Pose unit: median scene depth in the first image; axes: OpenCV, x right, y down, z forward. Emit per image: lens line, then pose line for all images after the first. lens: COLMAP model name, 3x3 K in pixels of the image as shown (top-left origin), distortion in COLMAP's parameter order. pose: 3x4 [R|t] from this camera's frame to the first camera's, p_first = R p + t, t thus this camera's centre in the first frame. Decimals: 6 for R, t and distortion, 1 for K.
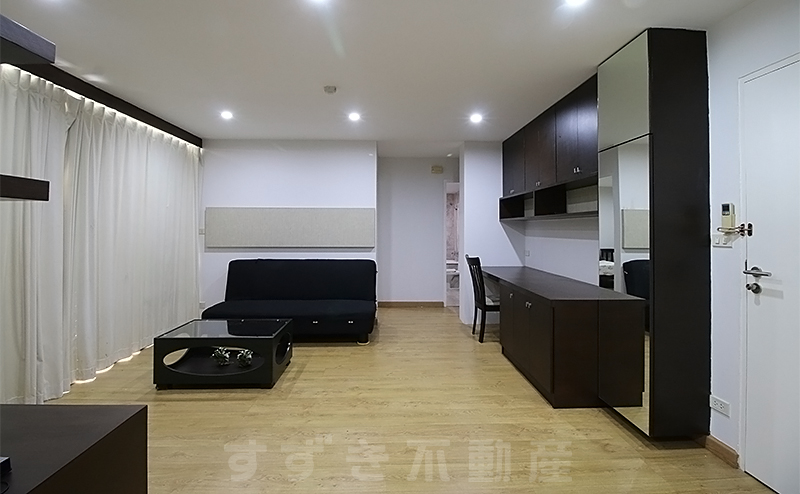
lens RADIAL K [[368.2, 0, 400.4], [0, 368.2, 224.5], [0, 0, 1]] dist [0.003096, -0.014053]
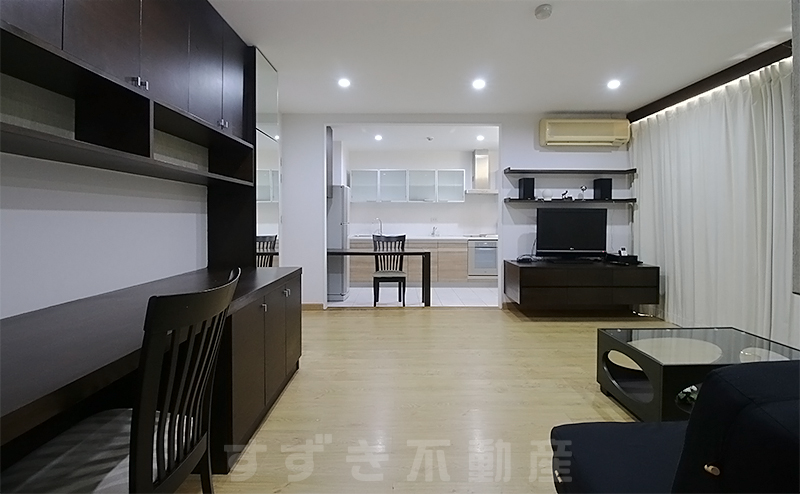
lens RADIAL K [[368.2, 0, 400.4], [0, 368.2, 224.5], [0, 0, 1]] dist [0.003096, -0.014053]
pose [[-0.999277, -0.003906, 0.037823, 0.068246], [-0.003740, 0.999983, 0.004453, 0.061672], [-0.037840, 0.004308, -0.999275, 1.709925]]
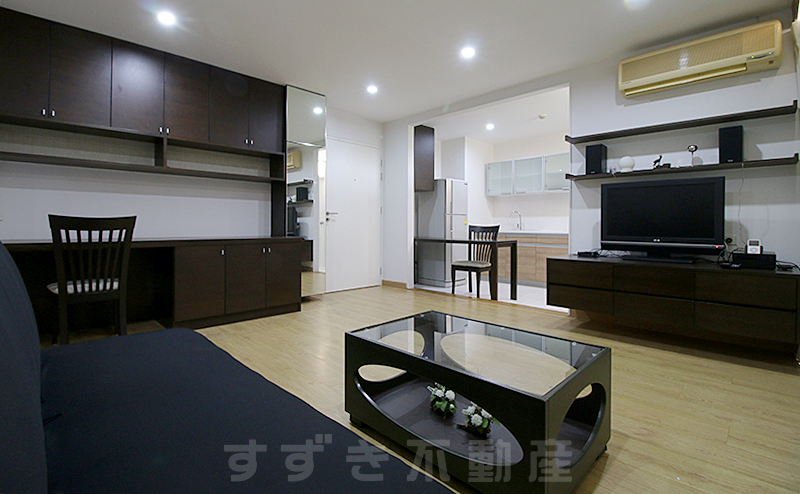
lens RADIAL K [[368.2, 0, 400.4], [0, 368.2, 224.5], [0, 0, 1]] dist [0.003096, -0.014053]
pose [[-0.679262, -0.004309, 0.733884, -0.764105], [-0.014076, 0.999875, -0.007158, 0.131956], [-0.733761, -0.015193, -0.679237, 1.412812]]
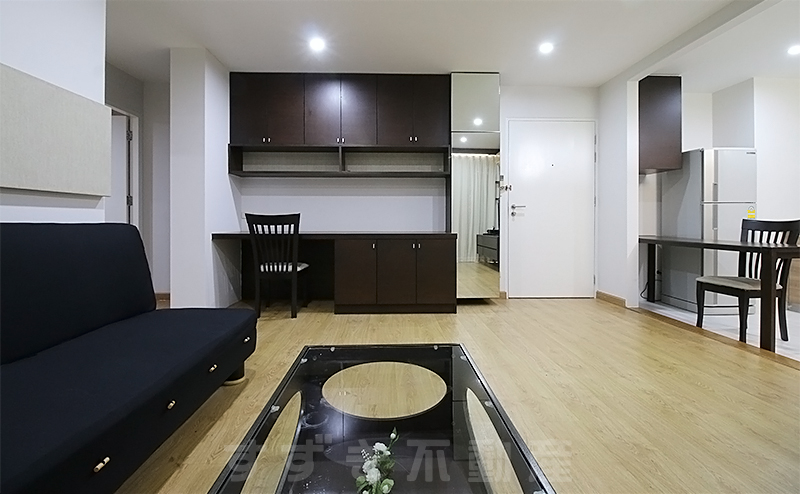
lens RADIAL K [[368.2, 0, 400.4], [0, 368.2, 224.5], [0, 0, 1]] dist [0.003096, -0.014053]
pose [[0.006293, -0.012792, 0.999898, -0.772407], [-0.010862, 0.999858, 0.012860, 0.129467], [-0.999921, -0.010942, 0.006153, 0.994417]]
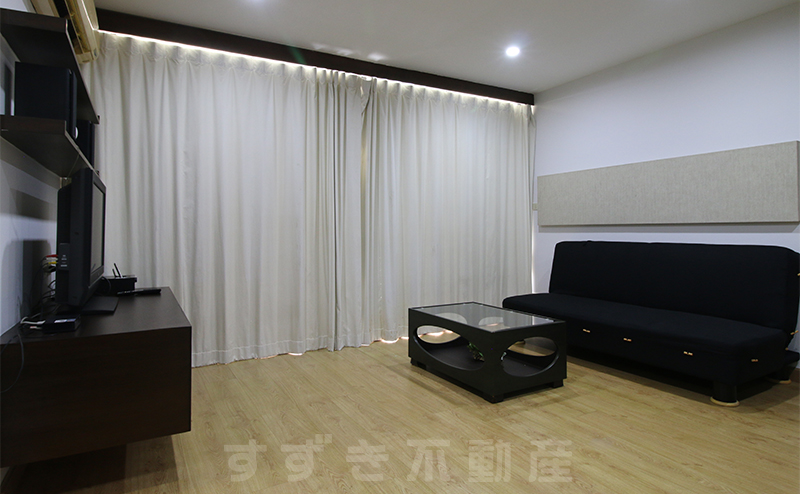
lens RADIAL K [[458.1, 0, 399.6], [0, 458.1, 220.5], [0, 0, 1]] dist [-0.003687, -0.000398]
pose [[0.461064, -0.021589, -0.887104, 0.339838], [0.017565, 0.999730, -0.015201, 0.090013], [0.887193, -0.008573, 0.461319, 0.393941]]
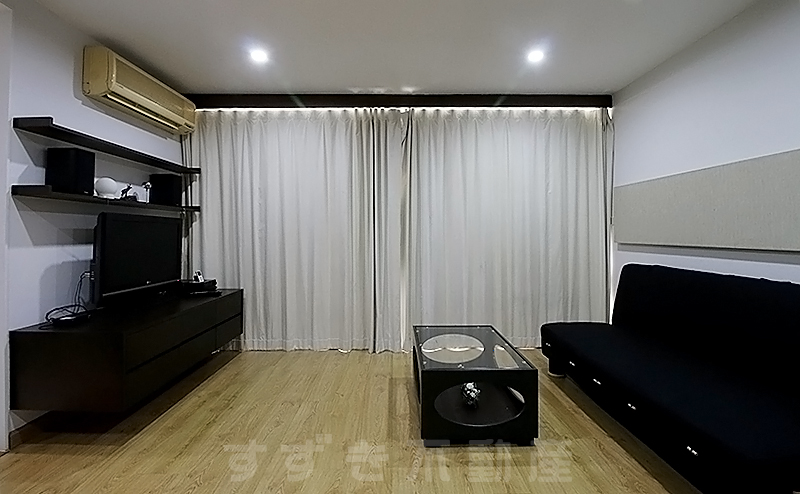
lens RADIAL K [[368.2, 0, 400.4], [0, 368.2, 224.5], [0, 0, 1]] dist [0.003096, -0.014053]
pose [[-0.028717, -0.023628, -0.999308, 0.299442], [0.015985, 0.999582, -0.024094, 0.054030], [0.999460, -0.016666, -0.028328, 0.903967]]
